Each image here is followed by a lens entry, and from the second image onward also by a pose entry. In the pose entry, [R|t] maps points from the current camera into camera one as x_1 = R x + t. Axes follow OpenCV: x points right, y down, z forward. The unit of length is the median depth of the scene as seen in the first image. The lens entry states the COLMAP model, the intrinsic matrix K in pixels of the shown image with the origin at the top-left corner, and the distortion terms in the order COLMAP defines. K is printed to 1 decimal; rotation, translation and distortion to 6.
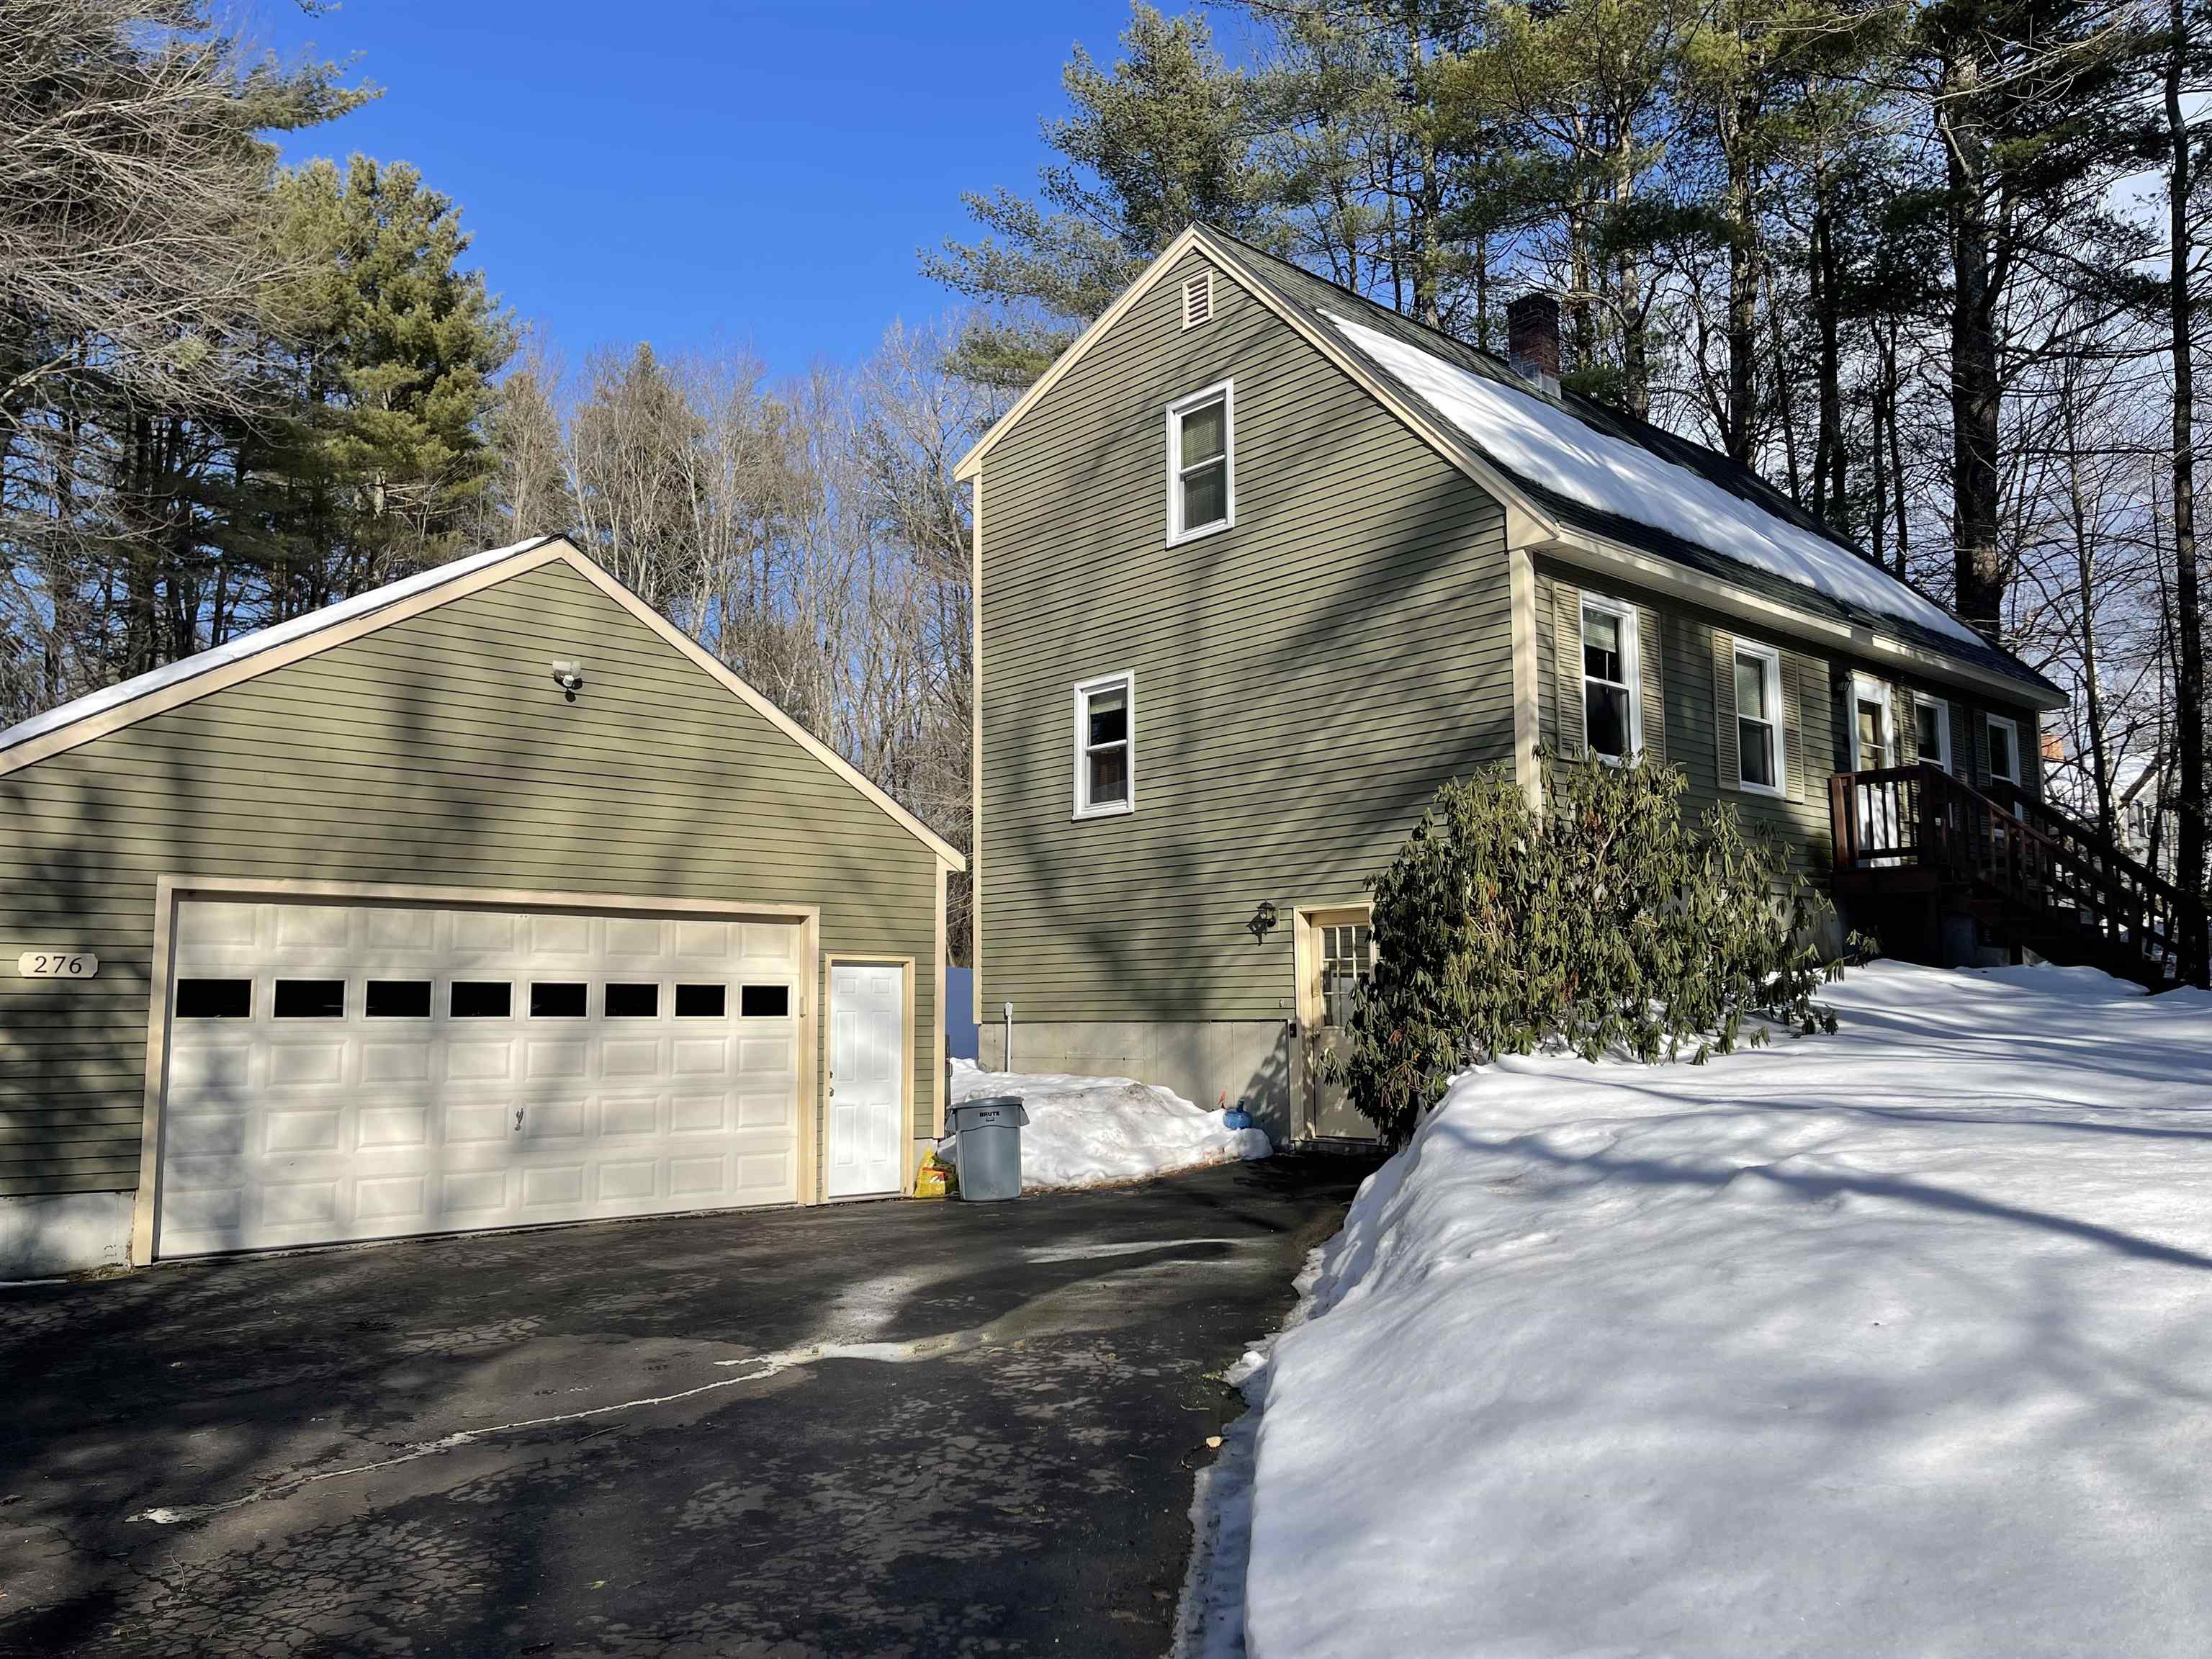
lens RADIAL K [[1641.4, 0, 1103.6], [0, 1641.4, 838.9], [0, 0, 1]] dist [0.045029, -0.004410]
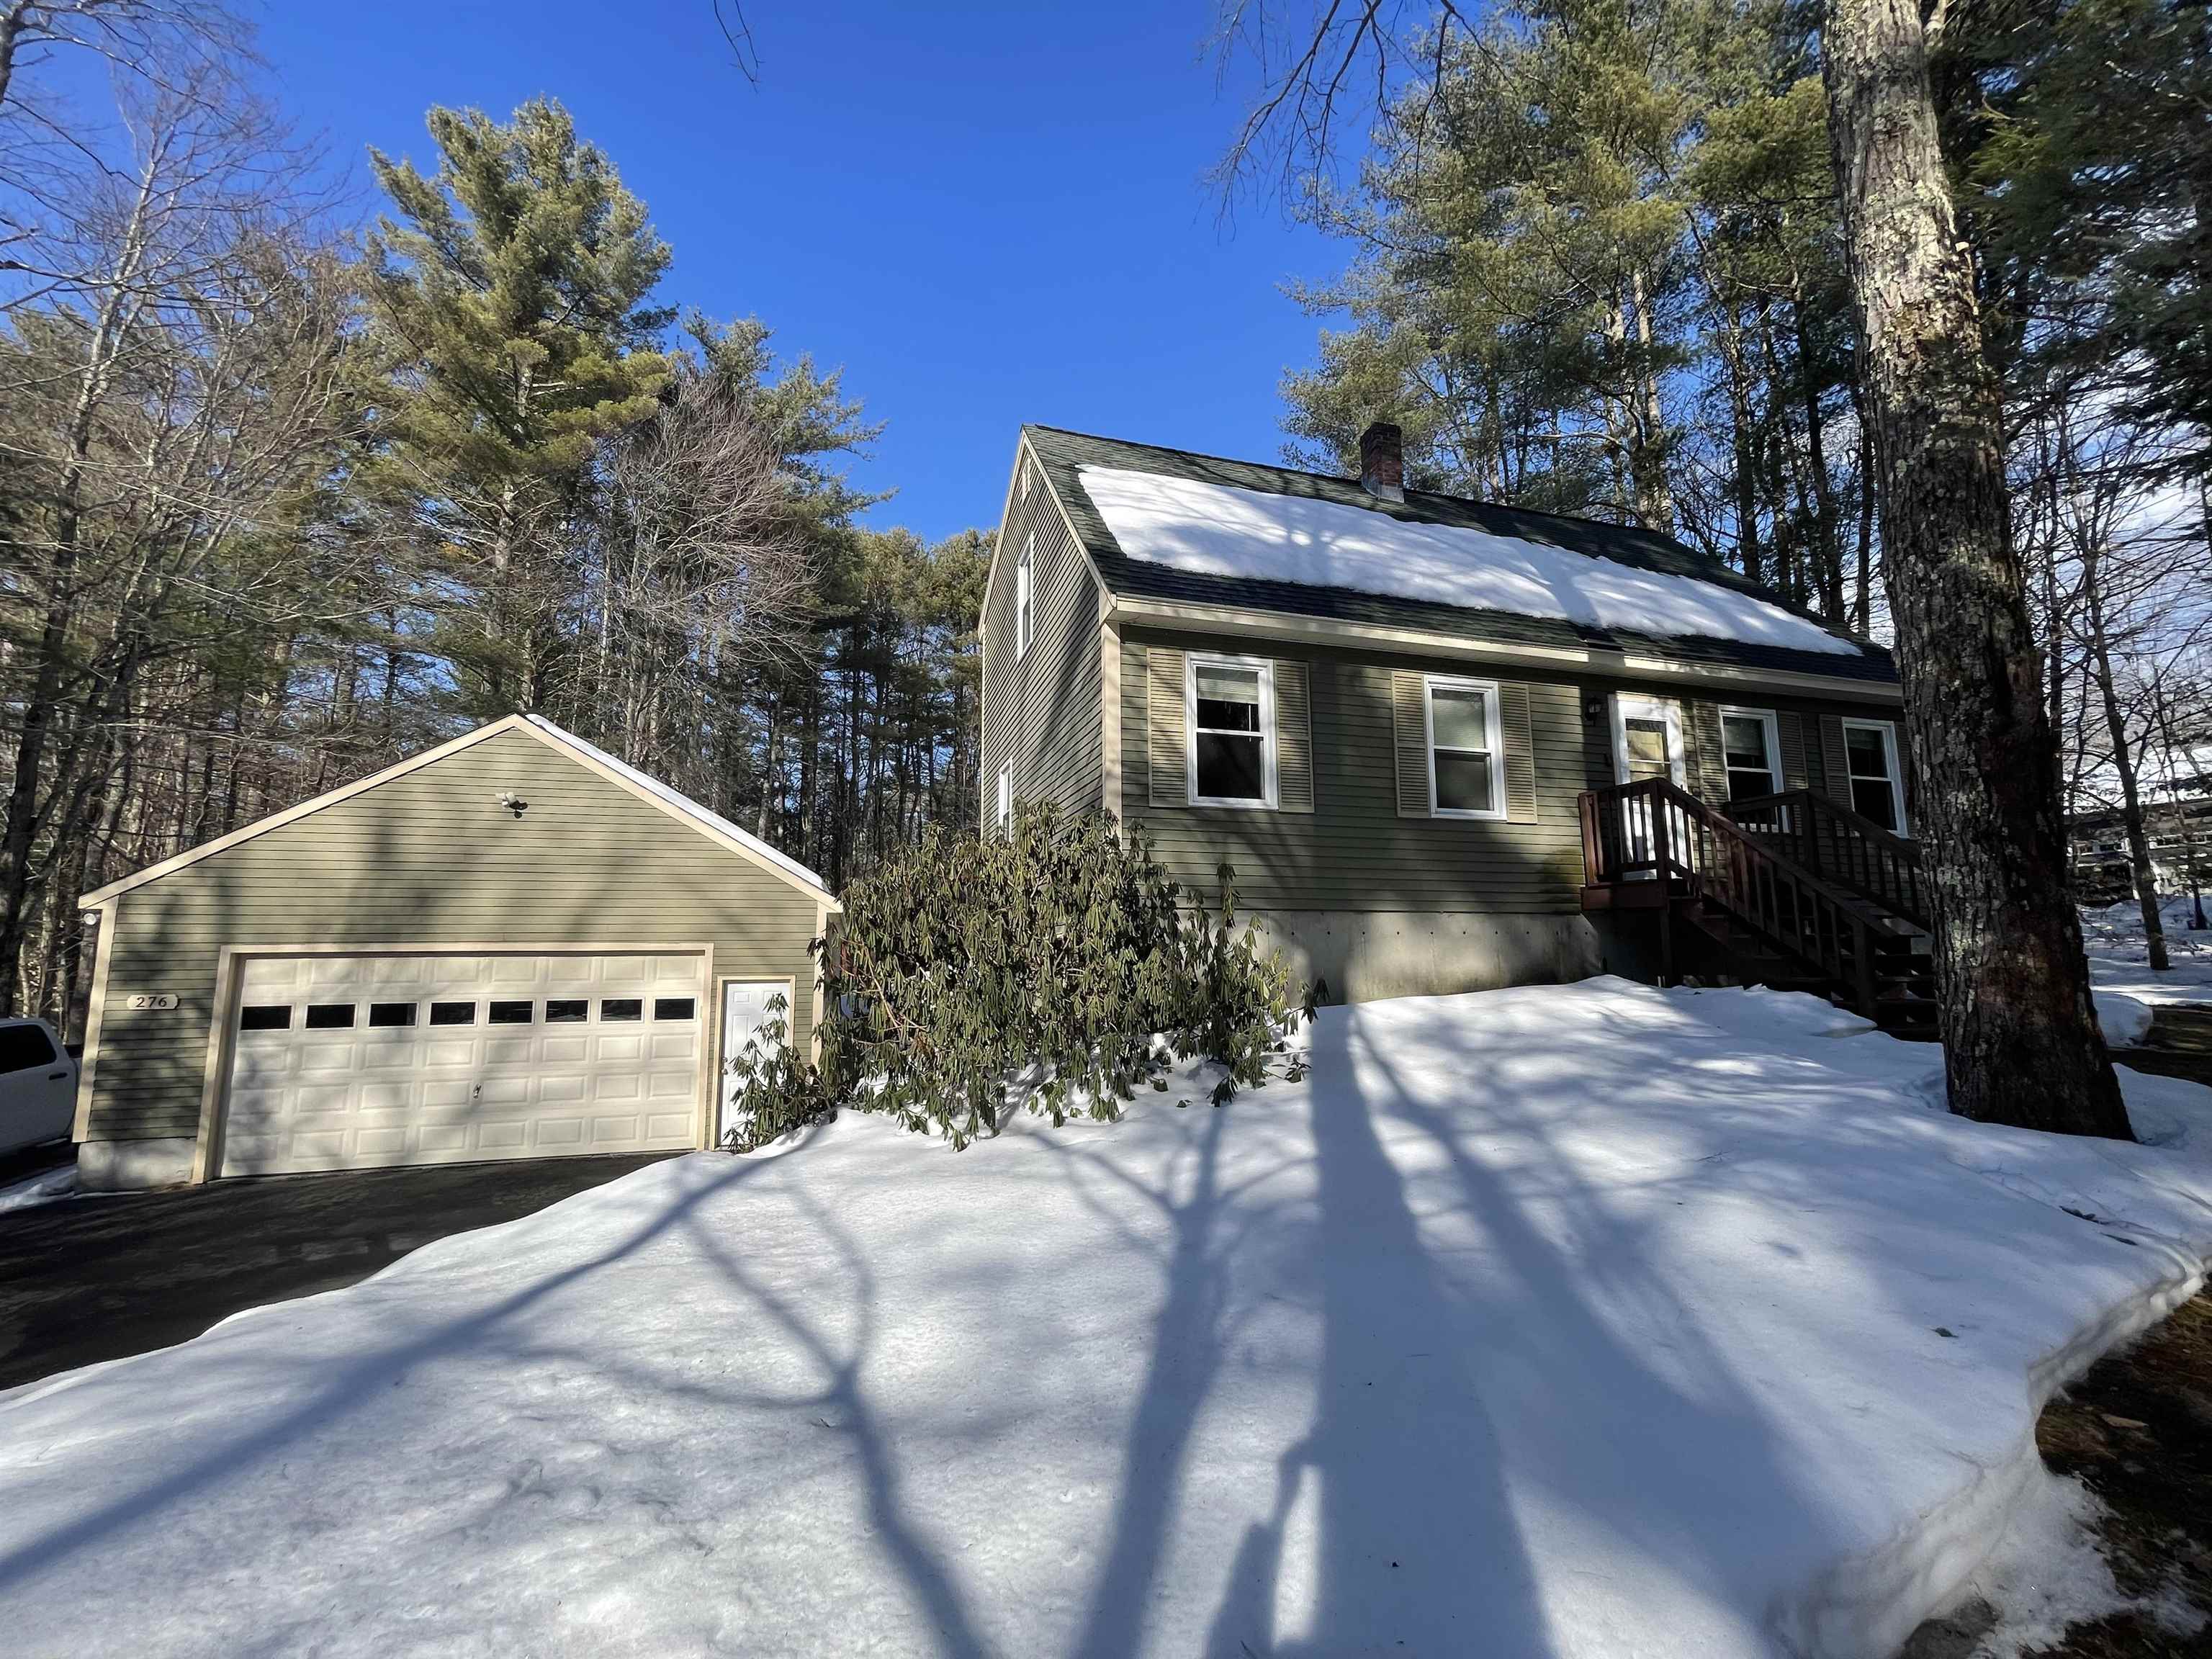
lens RADIAL K [[907.1, 0, 1063.9], [0, 907.1, 830.8], [0, 0, 1]] dist [0.015995, 0.000137]
pose [[0.904659, -0.062584, -0.421516, 0.459173], [0.049963, 0.997912, -0.040932, -0.009760], [0.423197, 0.015969, 0.905897, 0.405401]]
